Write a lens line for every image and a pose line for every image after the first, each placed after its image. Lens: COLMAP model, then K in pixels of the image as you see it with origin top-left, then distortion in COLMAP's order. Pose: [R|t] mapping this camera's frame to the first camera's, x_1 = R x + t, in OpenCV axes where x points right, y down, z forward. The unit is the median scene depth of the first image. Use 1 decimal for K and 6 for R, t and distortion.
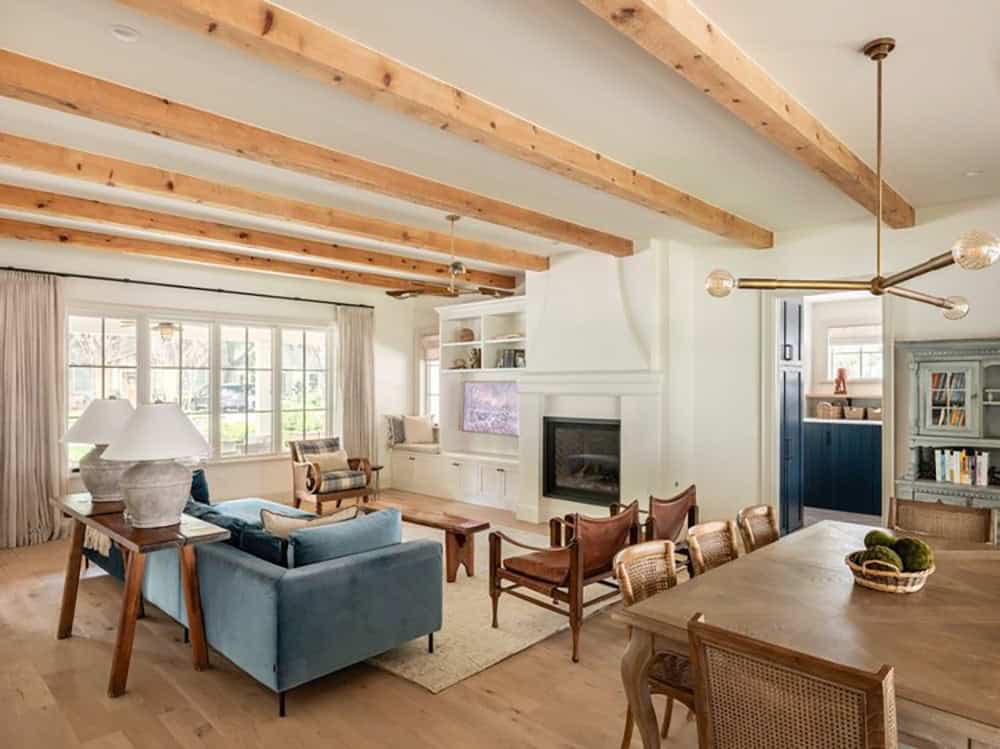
lens RADIAL K [[633.9, 0, 500.0], [0, 633.9, 374.5], [0, 0, 1]] dist [-0.002739, -0.000901]
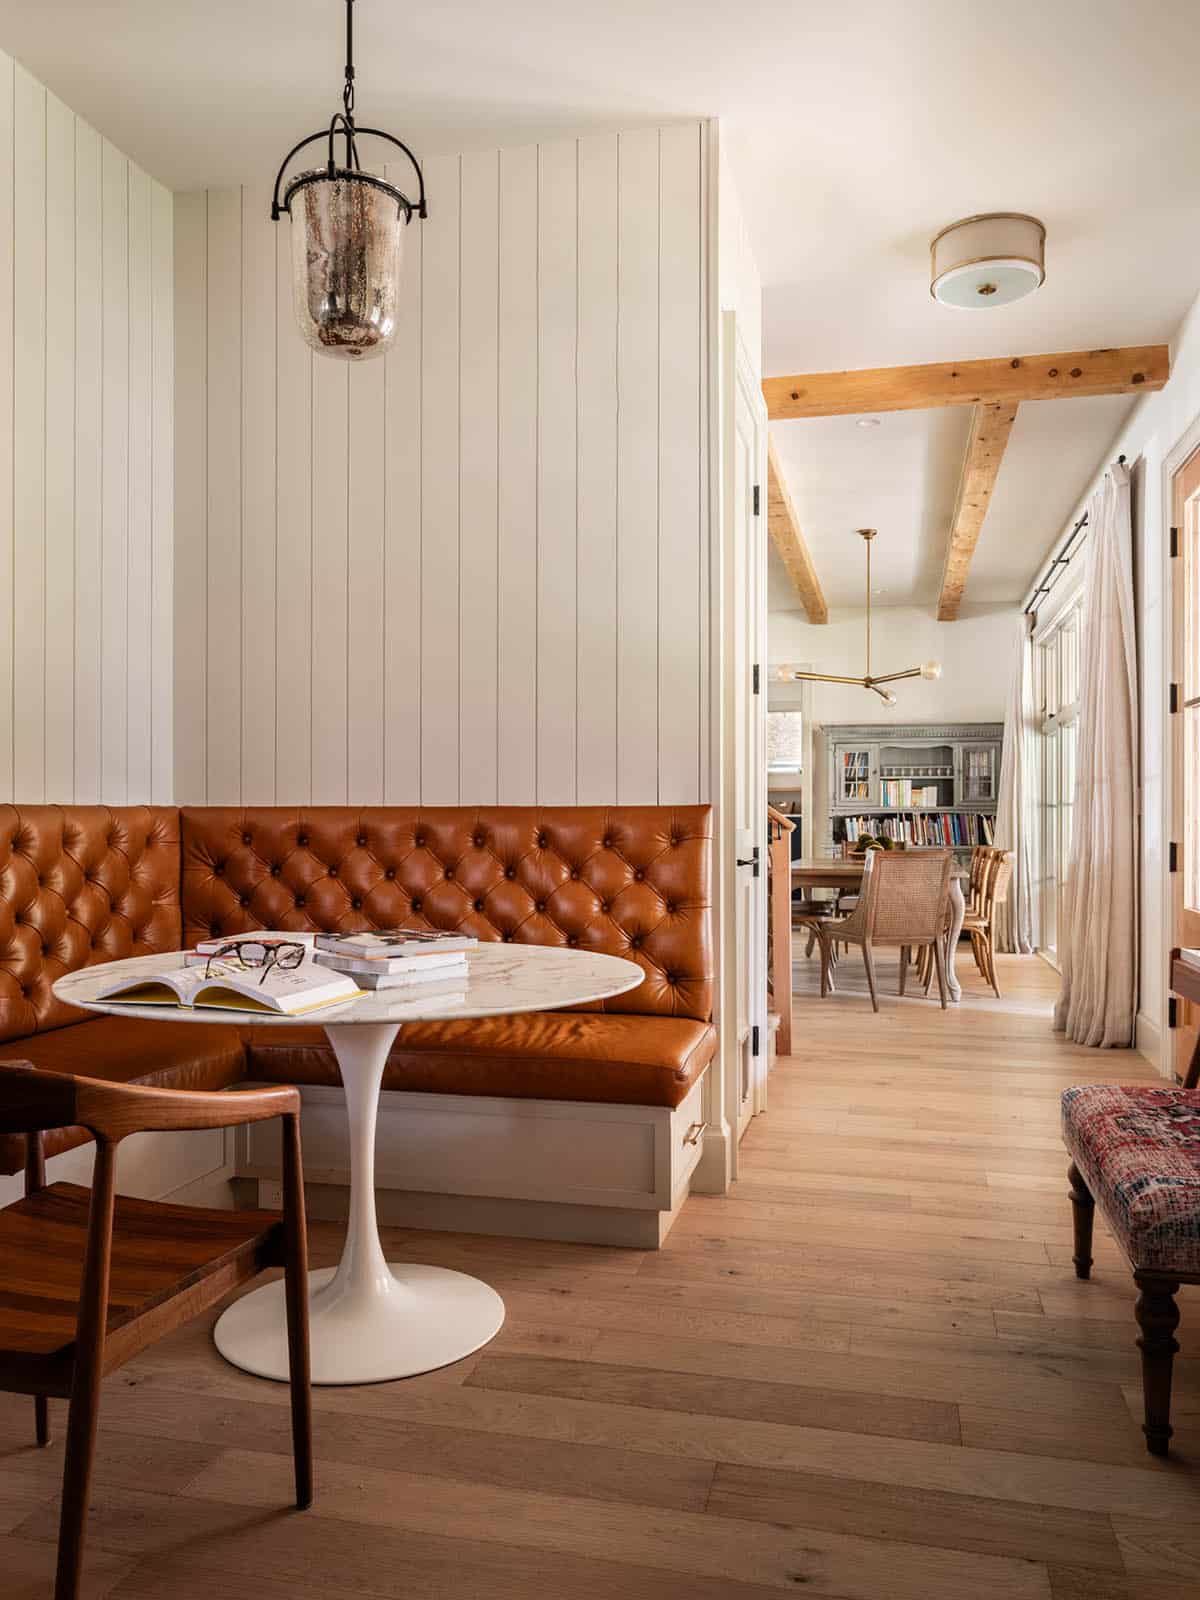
lens RADIAL K [[1207.7, 0, 600.0], [0, 1207.7, 800.0], [0, 0, 1]] dist [0.005674, -0.001218]
pose [[0.869383, 0.002292, 0.494134, -0.814650], [-0.002993, 0.999995, 0.000627, 0.084597], [-0.494130, -0.002024, 0.869386, -0.717860]]
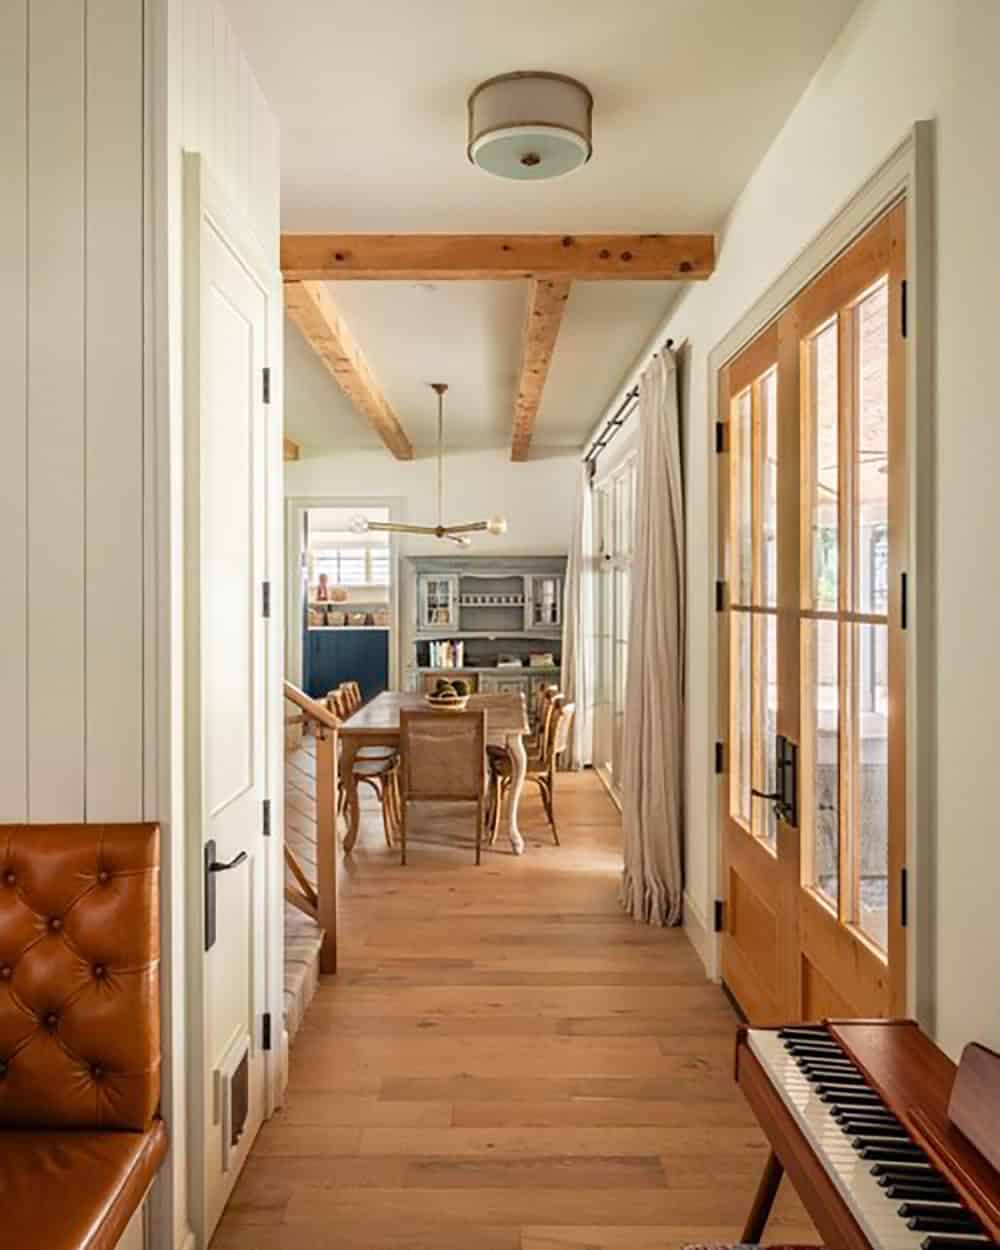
lens RADIAL K [[1015.6, 0, 499.2], [0, 1015.6, 579.4], [0, 0, 1]] dist [-0.008159, -0.000213]
pose [[0.722003, -0.000824, 0.691889, -0.612530], [-0.002391, 0.999990, 0.003686, -0.014411], [-0.691885, -0.004316, 0.721994, -0.557514]]
